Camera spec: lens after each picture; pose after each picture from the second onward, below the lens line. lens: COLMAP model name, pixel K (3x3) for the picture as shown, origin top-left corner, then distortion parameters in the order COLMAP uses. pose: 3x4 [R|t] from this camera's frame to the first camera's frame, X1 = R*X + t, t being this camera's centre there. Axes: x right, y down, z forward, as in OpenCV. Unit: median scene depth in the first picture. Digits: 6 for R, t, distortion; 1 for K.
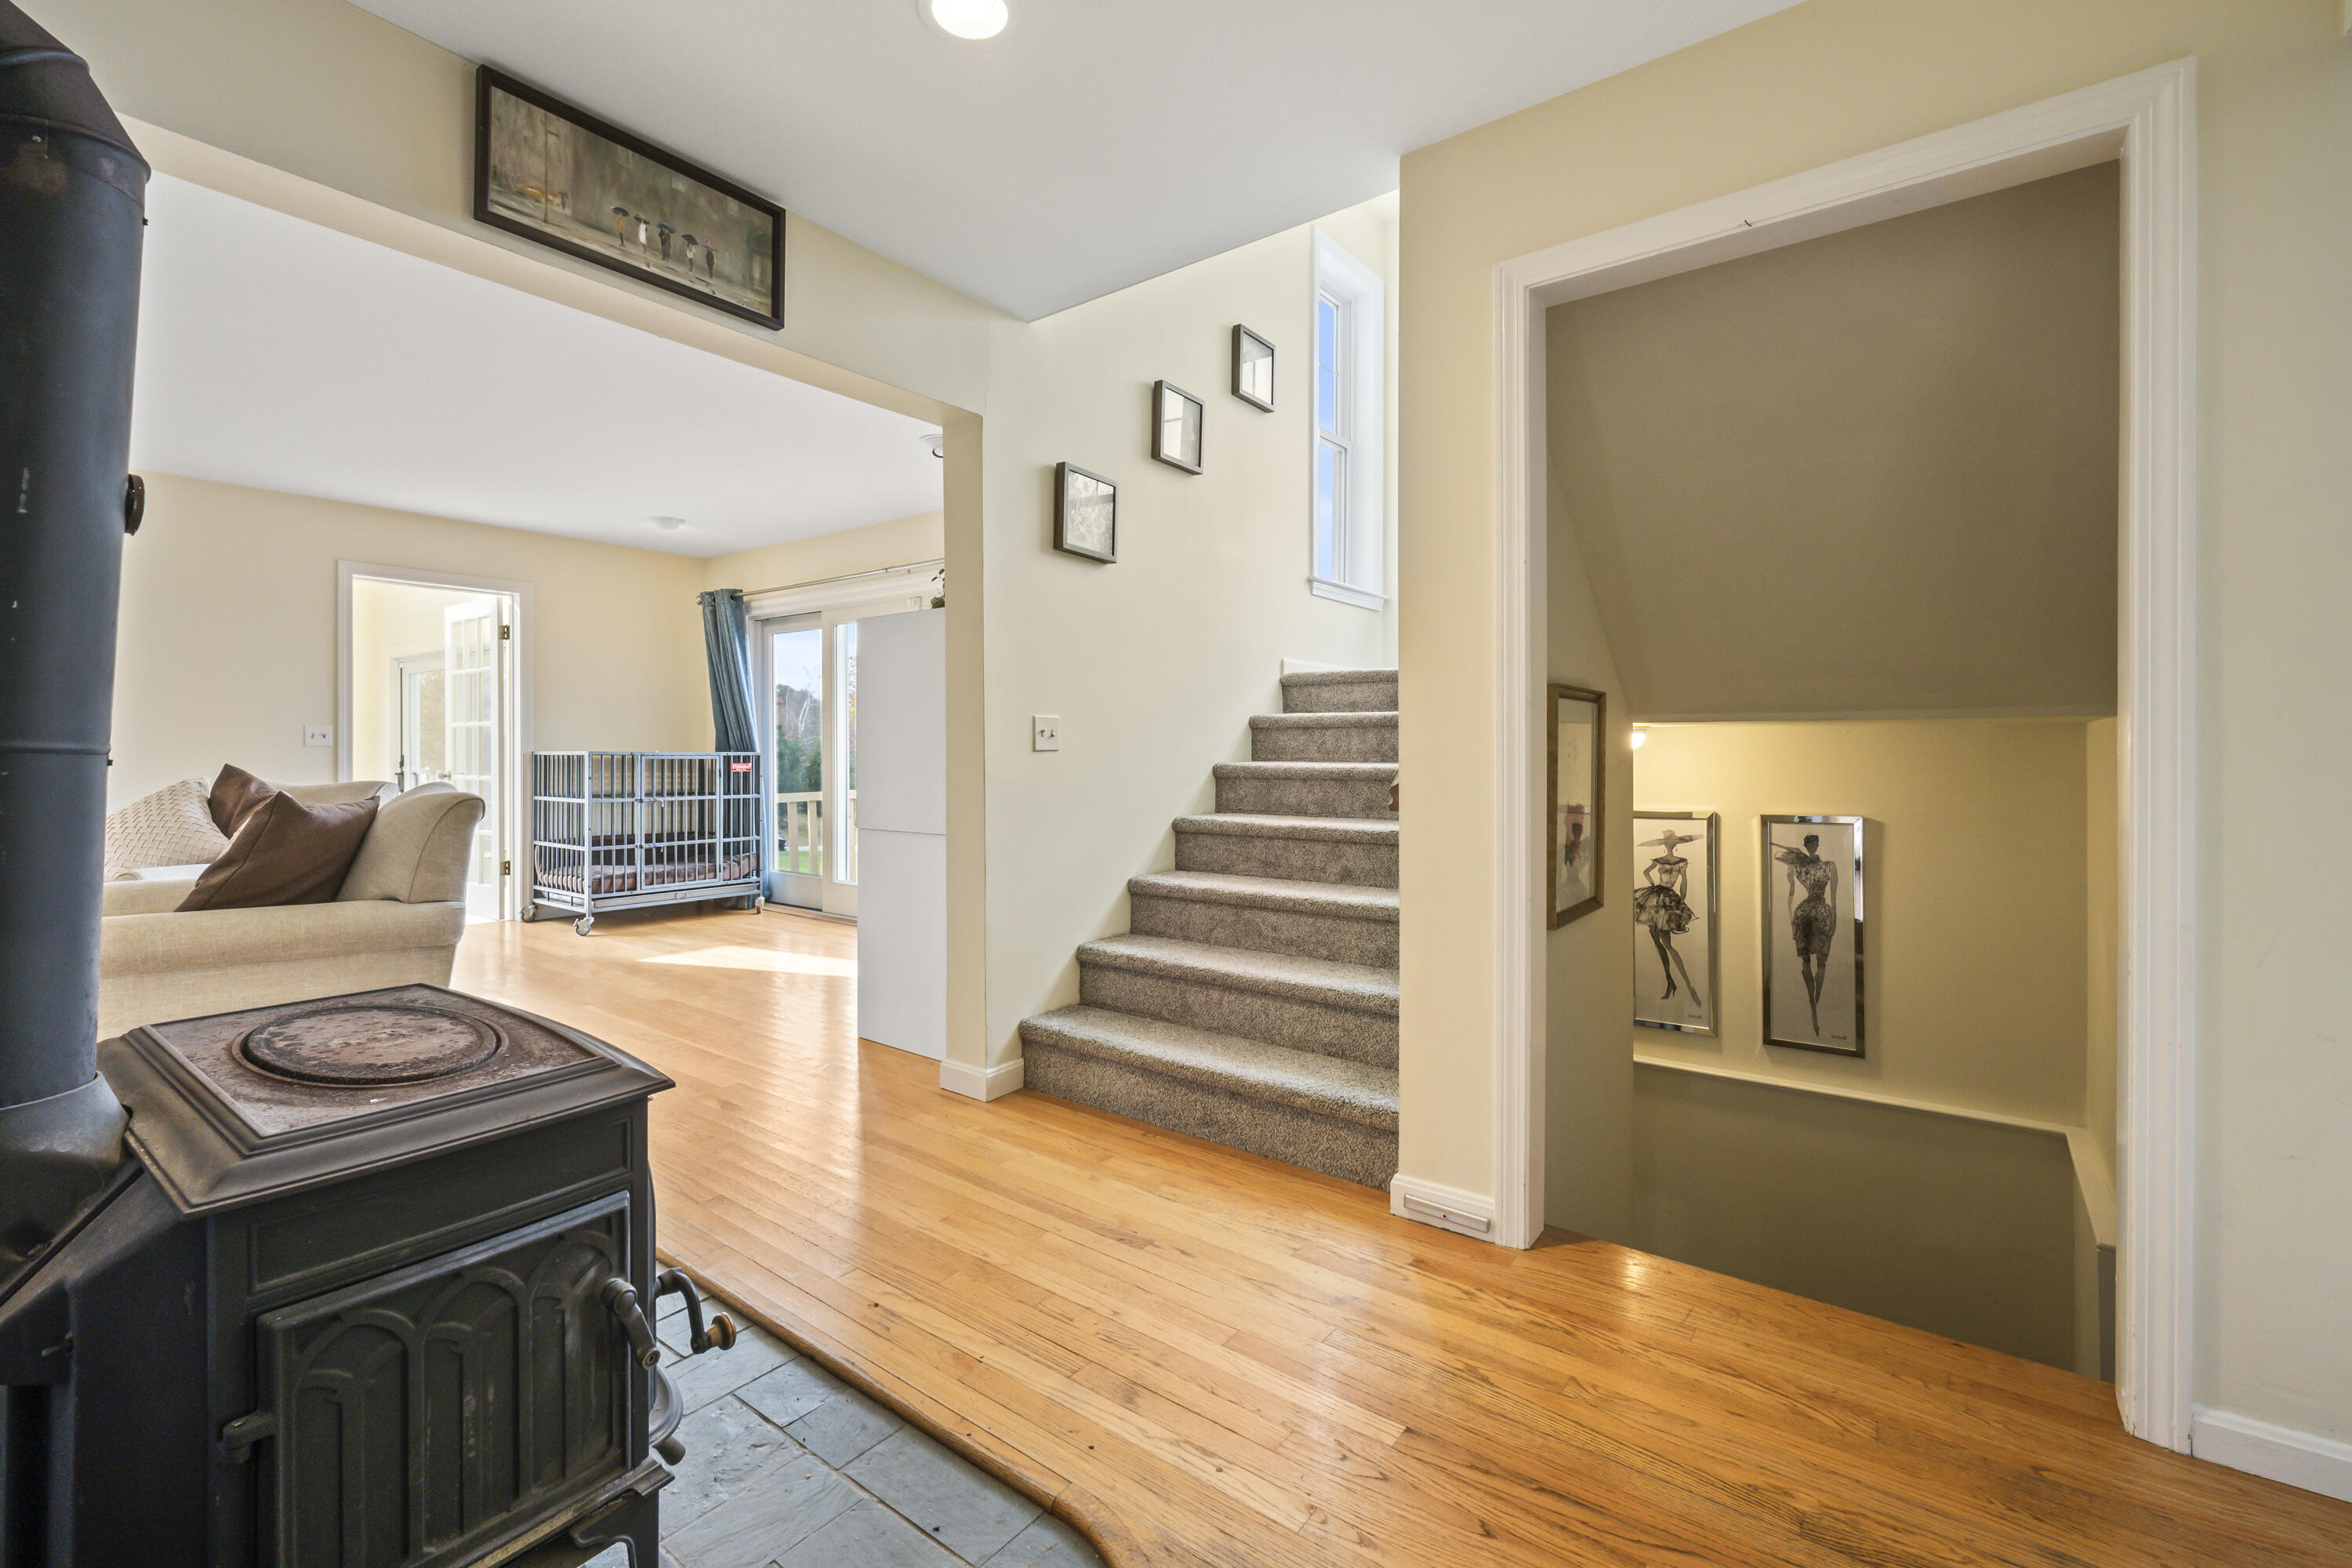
lens RADIAL K [[997.8, 0, 1178.3], [0, 997.8, 755.2], [0, 0, 1]] dist [0.002948, -0.000054]
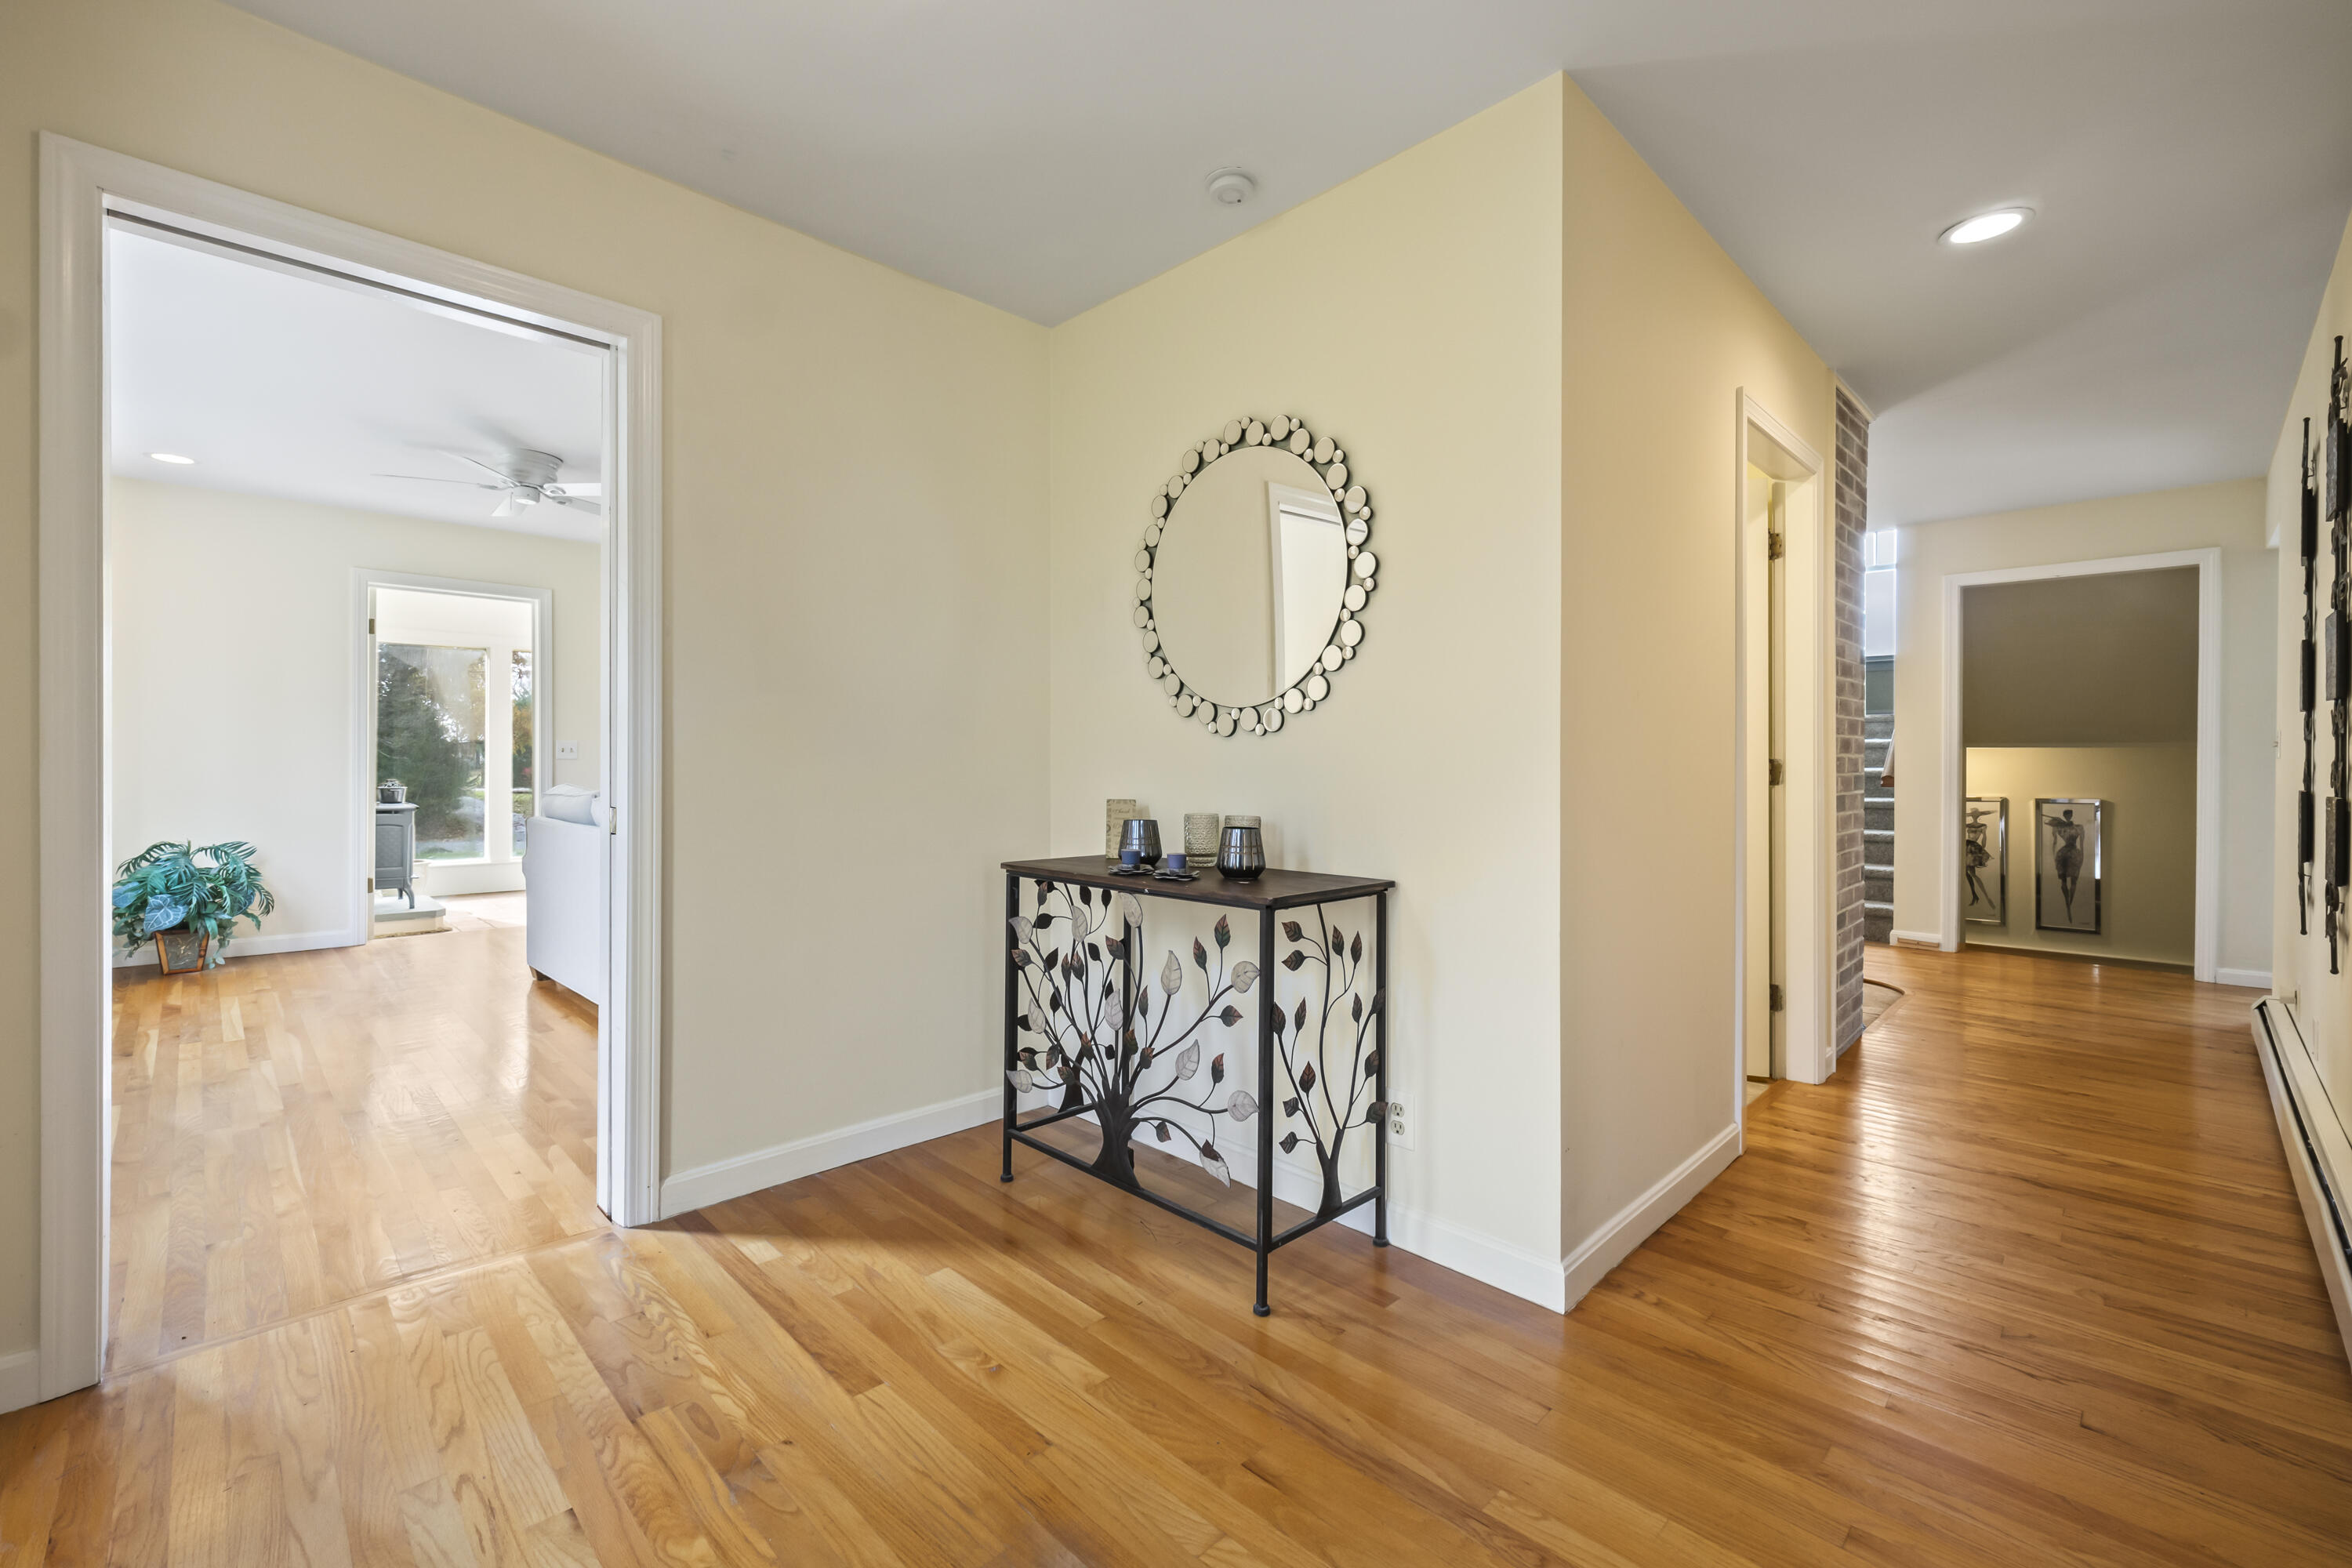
lens RADIAL K [[997.8, 0, 1178.9], [0, 997.8, 764.4], [0, 0, 1]] dist [0.002948, -0.000054]
pose [[0.989295, 0.003768, -0.145883, -0.654699], [-0.002853, 0.999975, 0.006484, -0.007839], [0.145904, -0.005998, 0.989281, -0.965539]]
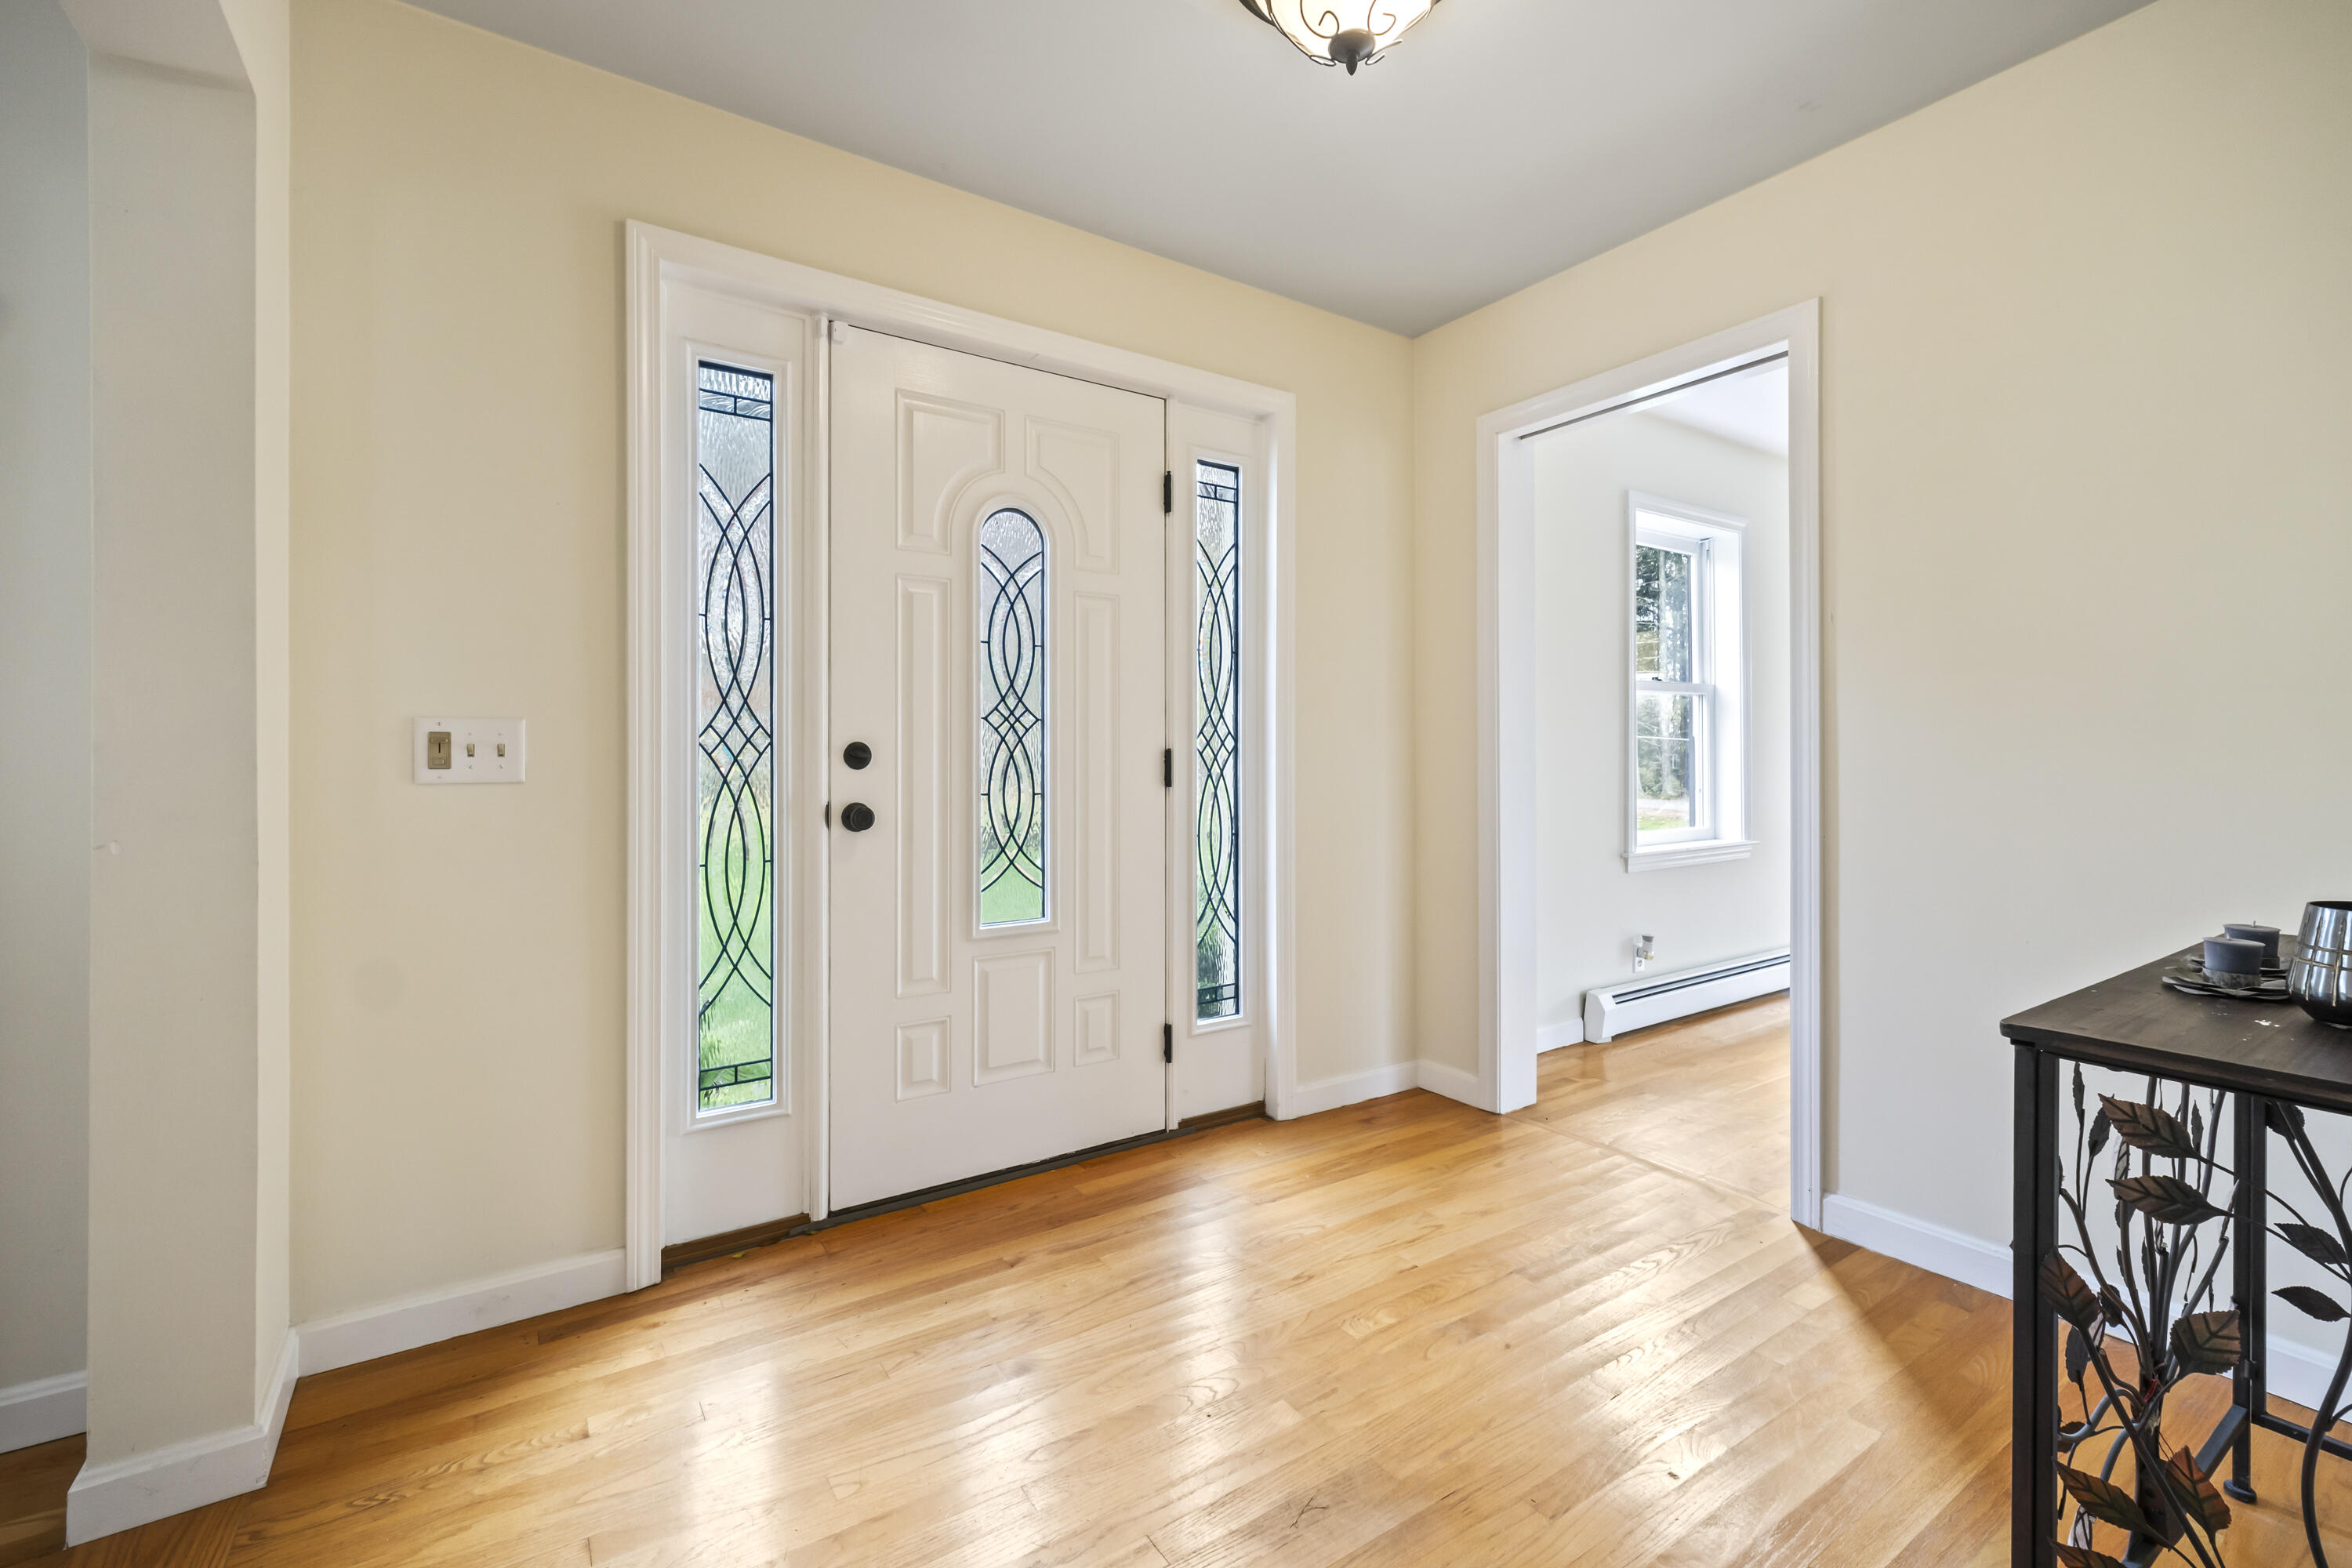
lens RADIAL K [[997.8, 0, 1158.6], [0, 997.8, 764.9], [0, 0, 1]] dist [0.002948, -0.000054]
pose [[-0.341936, 0.002761, -0.939719, -0.580398], [0.008744, 0.999962, -0.000244, -0.006925], [0.939683, -0.008300, -0.341947, -0.863746]]
